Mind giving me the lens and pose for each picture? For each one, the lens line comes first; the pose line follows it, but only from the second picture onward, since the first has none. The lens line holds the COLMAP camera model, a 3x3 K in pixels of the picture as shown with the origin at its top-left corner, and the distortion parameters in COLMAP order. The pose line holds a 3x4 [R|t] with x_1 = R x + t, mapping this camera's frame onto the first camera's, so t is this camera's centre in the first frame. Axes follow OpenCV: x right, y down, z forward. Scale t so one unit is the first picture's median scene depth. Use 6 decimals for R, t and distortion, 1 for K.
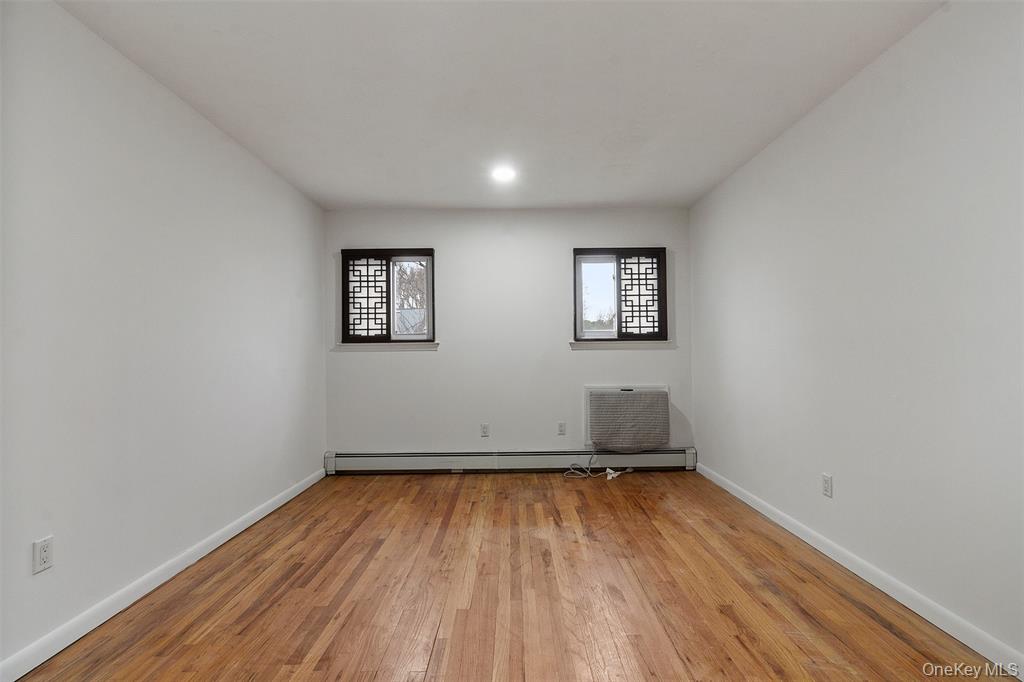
lens RADIAL K [[488.4, 0, 512.8], [0, 488.4, 356.7], [0, 0, 1]] dist [0.006095, -0.000076]
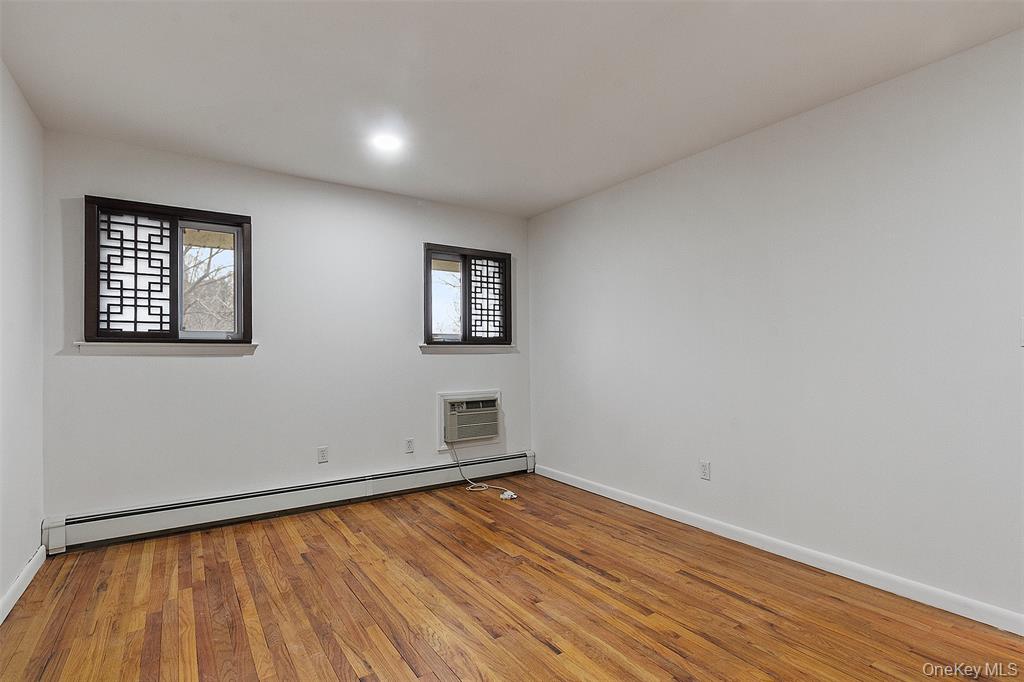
lens RADIAL K [[488.4, 0, 512.8], [0, 488.4, 356.7], [0, 0, 1]] dist [0.006095, -0.000076]
pose [[0.833873, 0.003057, 0.551948, -0.236615], [0.004410, 0.999916, -0.012200, 0.001767], [-0.551939, 0.012607, 0.833789, 0.161440]]
